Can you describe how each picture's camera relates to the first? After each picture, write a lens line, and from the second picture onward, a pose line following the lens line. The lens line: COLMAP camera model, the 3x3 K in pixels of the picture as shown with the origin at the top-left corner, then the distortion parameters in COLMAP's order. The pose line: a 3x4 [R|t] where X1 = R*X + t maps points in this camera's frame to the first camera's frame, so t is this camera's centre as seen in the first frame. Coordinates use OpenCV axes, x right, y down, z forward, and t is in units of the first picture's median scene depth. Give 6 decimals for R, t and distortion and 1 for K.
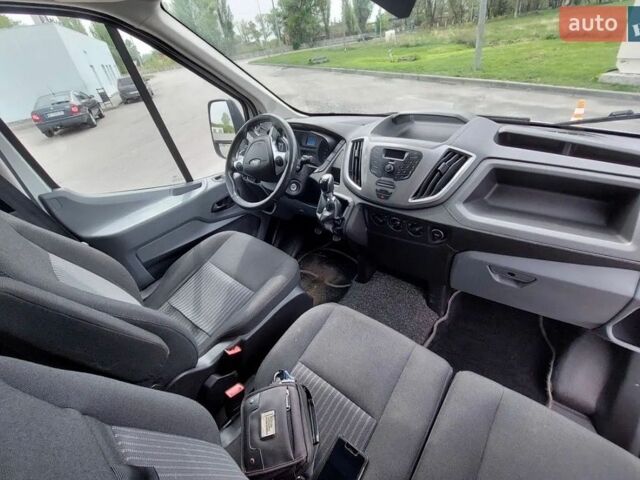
lens RADIAL K [[298.0, 0, 322.5], [0, 298.0, 220.2], [0, 0, 1]] dist [-0.018825, -0.000215]
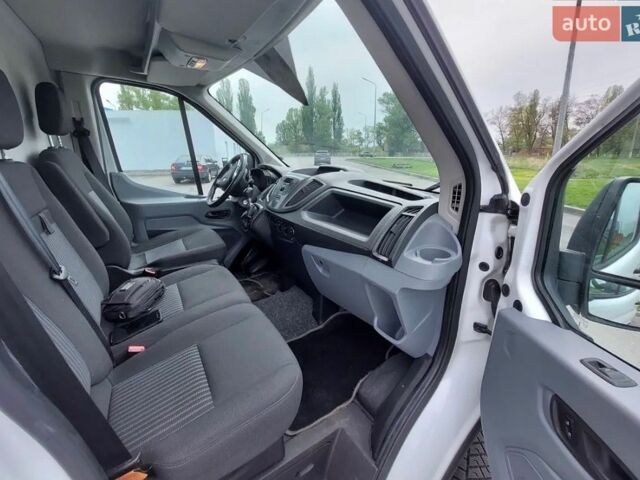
lens RADIAL K [[298.0, 0, 322.5], [0, 298.0, 220.2], [0, 0, 1]] dist [-0.018825, -0.000215]
pose [[0.936371, 0.198440, -0.289536, 0.096948], [-0.276856, 0.924596, -0.261672, 0.034895], [0.215778, 0.325182, 0.920705, -0.034152]]
